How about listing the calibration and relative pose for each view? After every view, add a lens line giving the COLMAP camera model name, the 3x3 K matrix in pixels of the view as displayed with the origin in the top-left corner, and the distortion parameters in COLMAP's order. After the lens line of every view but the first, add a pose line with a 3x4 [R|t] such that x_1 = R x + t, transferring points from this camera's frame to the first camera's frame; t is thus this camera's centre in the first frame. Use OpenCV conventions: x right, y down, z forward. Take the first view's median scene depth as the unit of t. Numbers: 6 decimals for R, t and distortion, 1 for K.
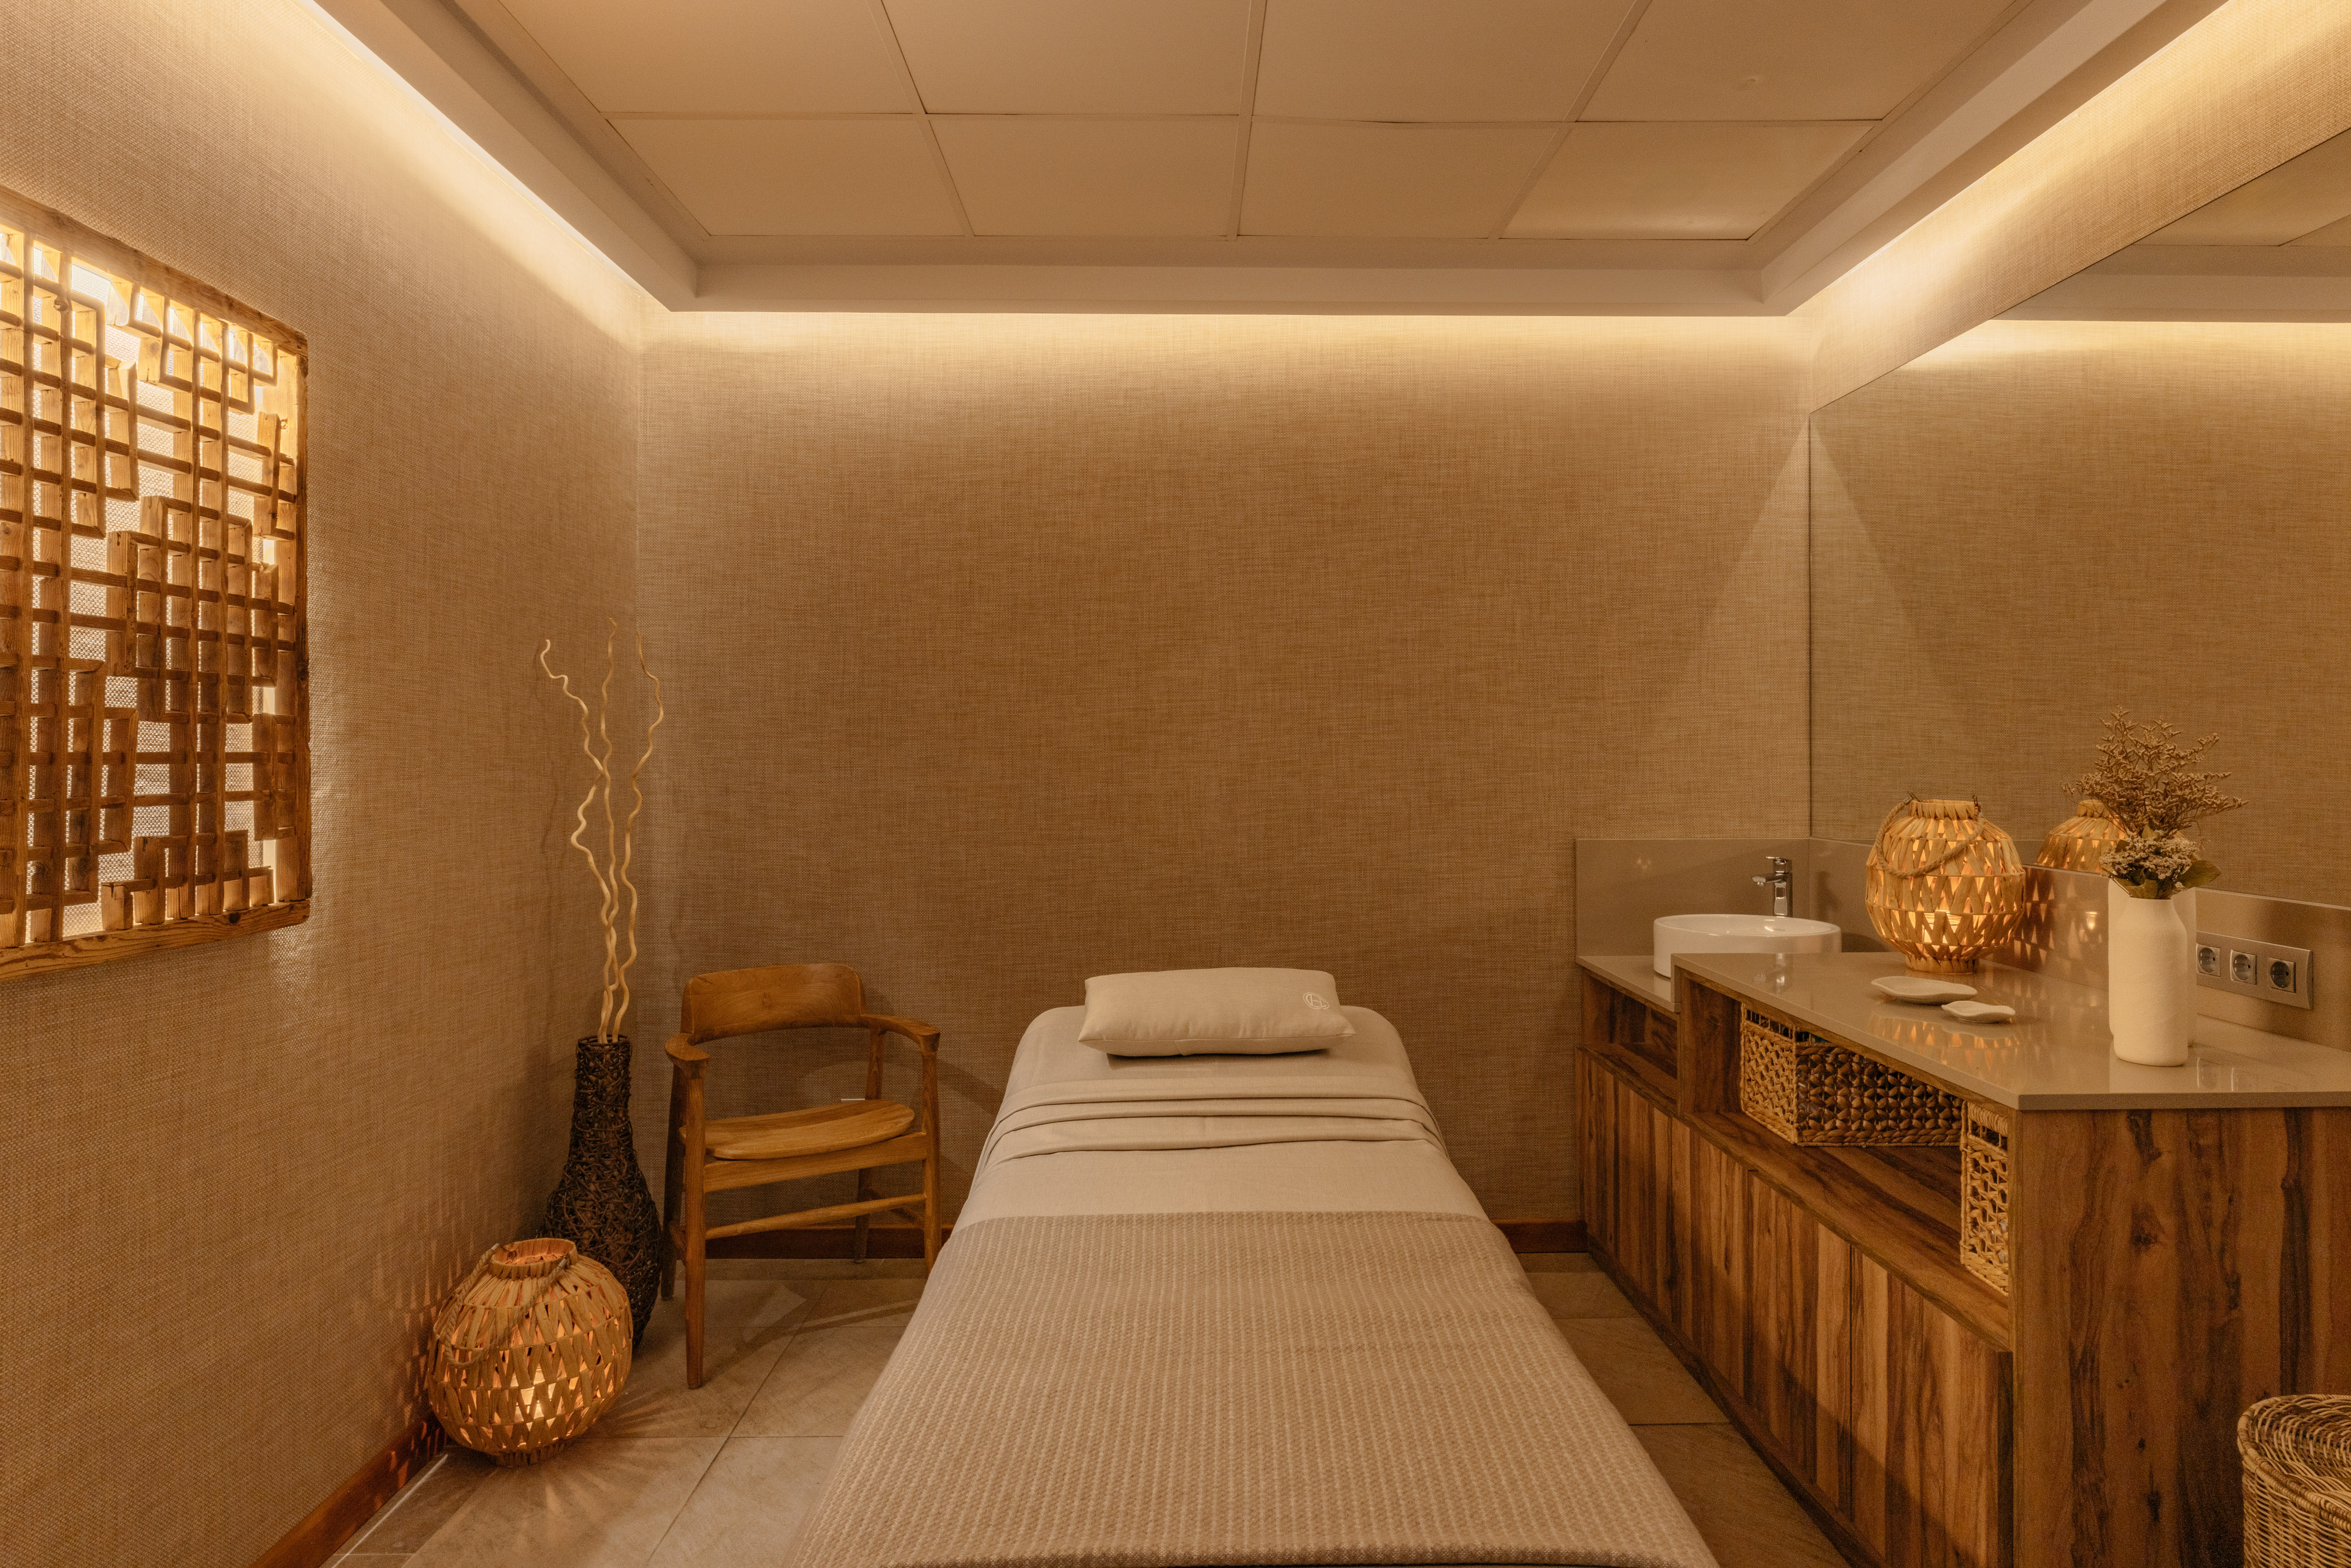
lens RADIAL K [[1375.6, 0, 1197.8], [0, 1375.6, 727.5], [0, 0, 1]] dist [-0.009826, 0.001553]
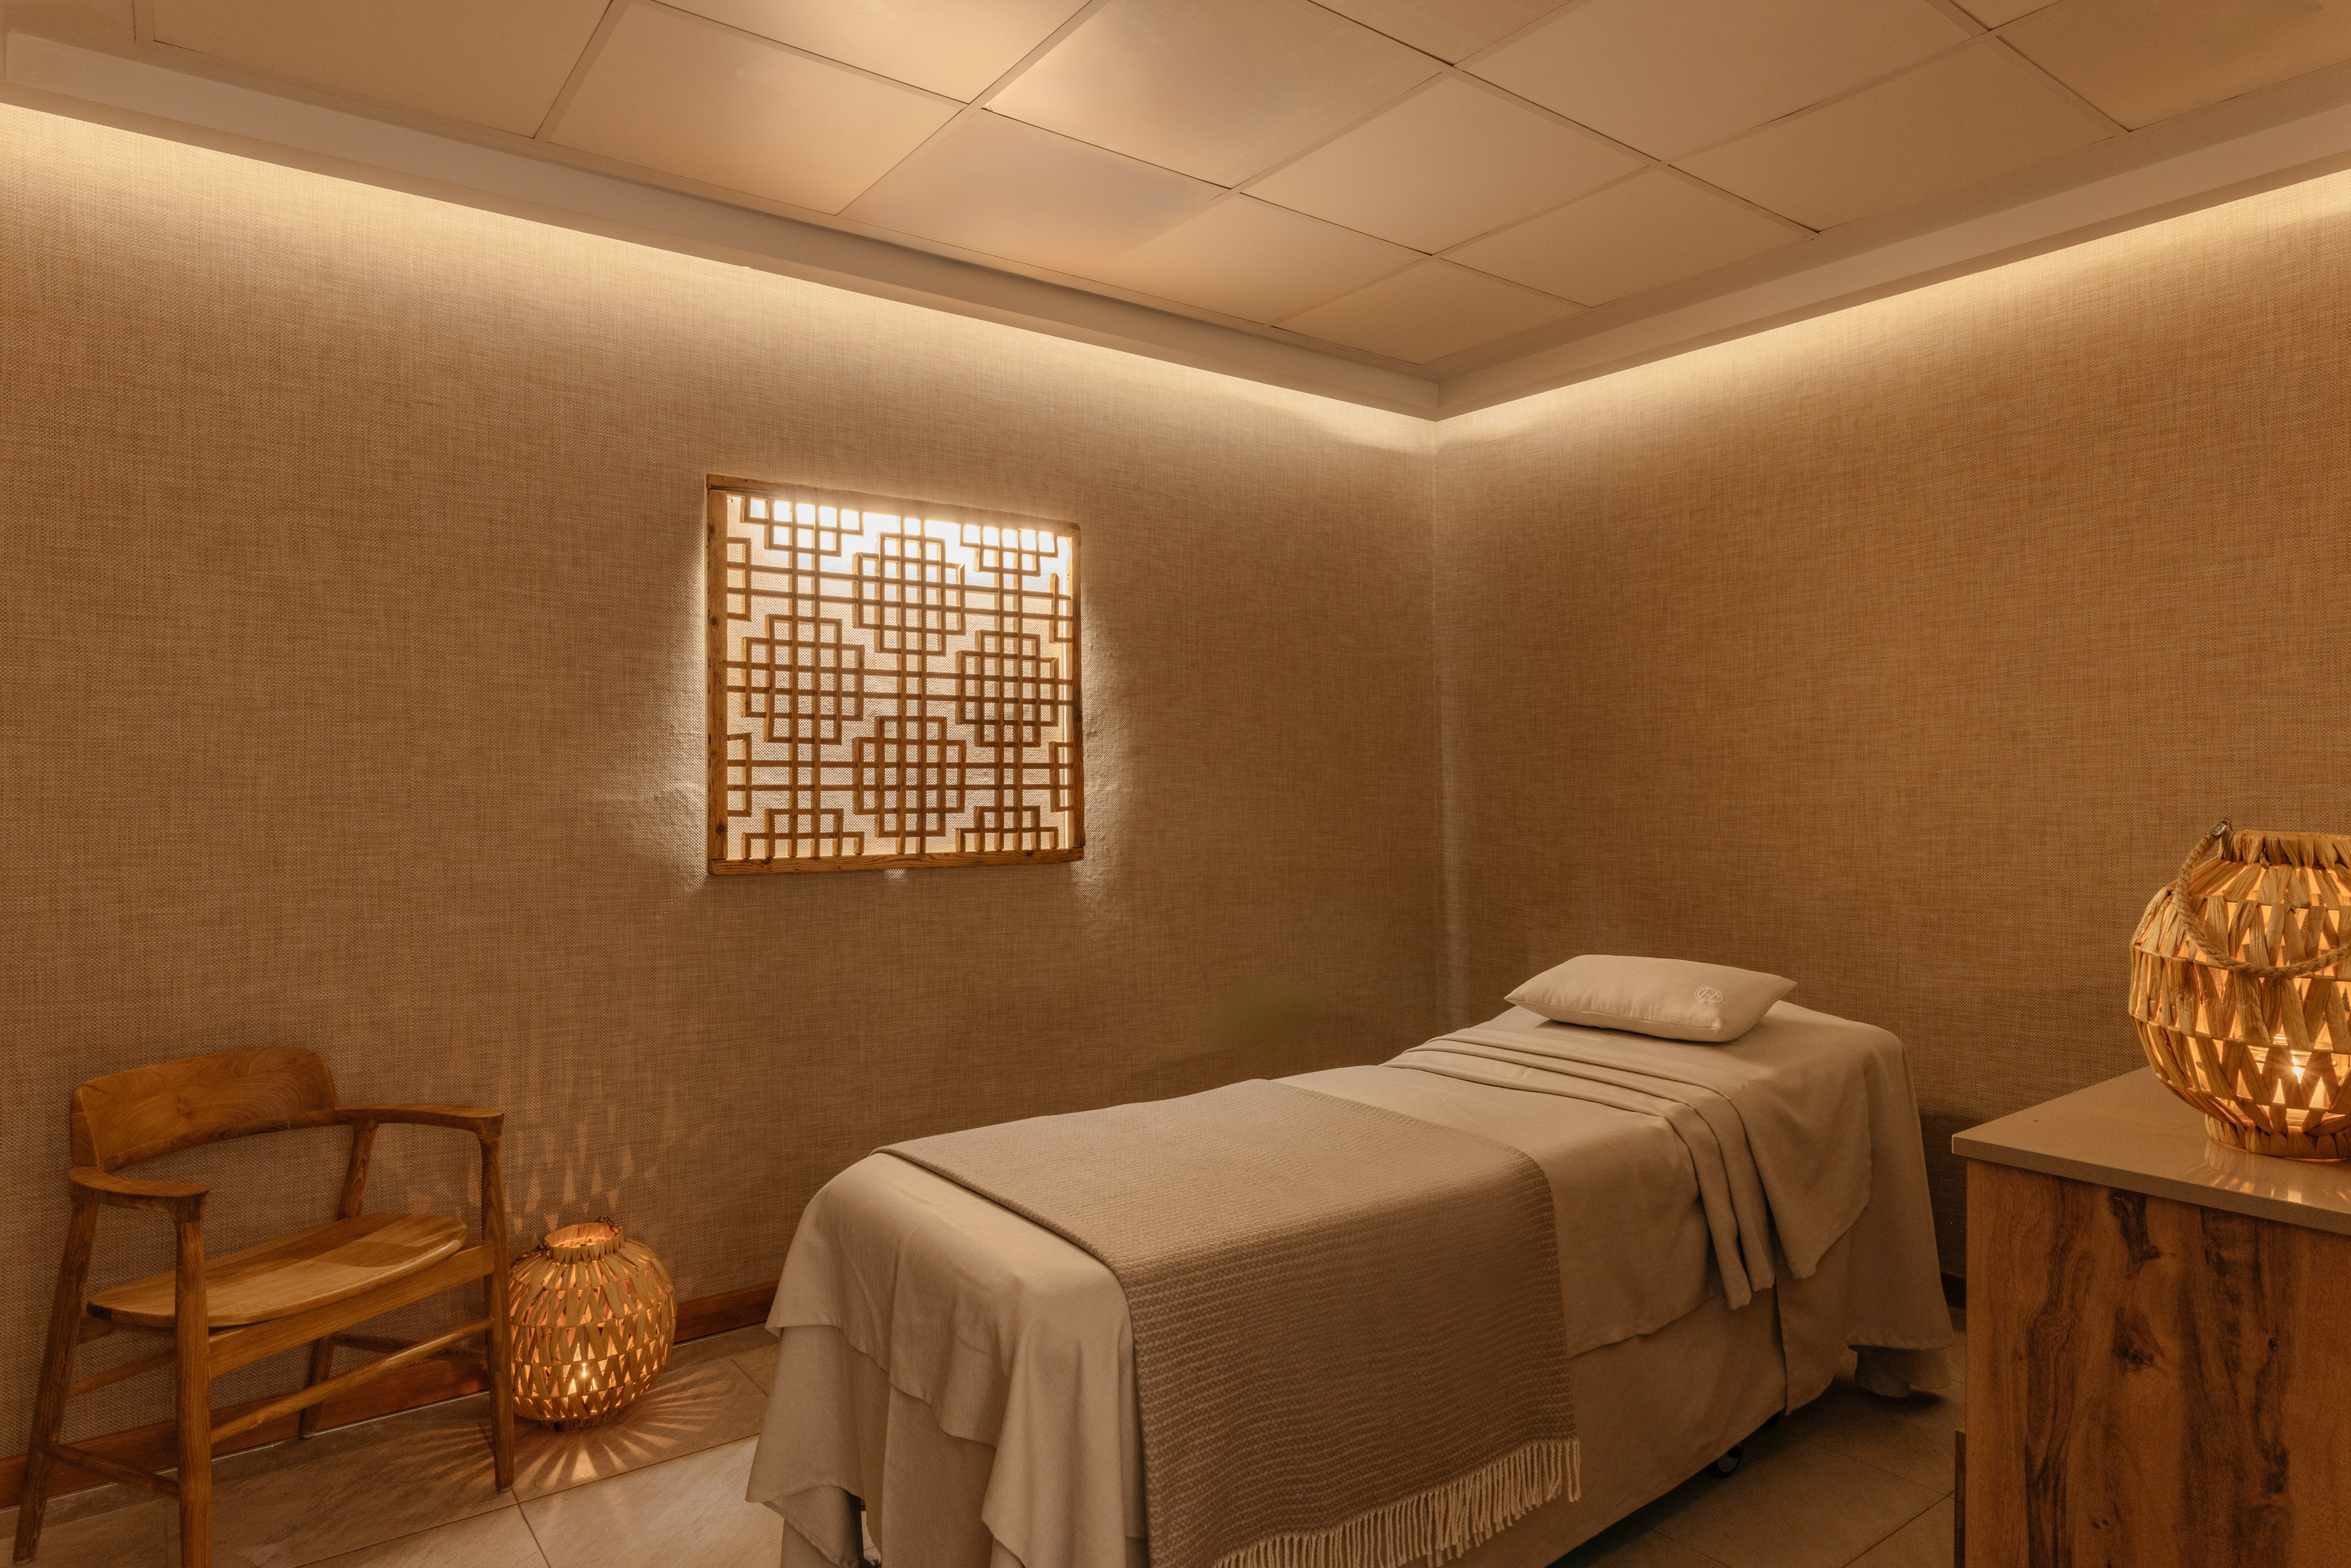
lens RADIAL K [[1375.6, 0, 1179.9], [0, 1375.6, 782.7], [0, 0, 1]] dist [-0.009826, 0.001553]
pose [[0.581785, 0.002595, -0.813338, 0.856969], [0.015150, 0.999787, 0.014027, 0.020469], [0.813201, -0.020483, 0.581622, 0.084879]]
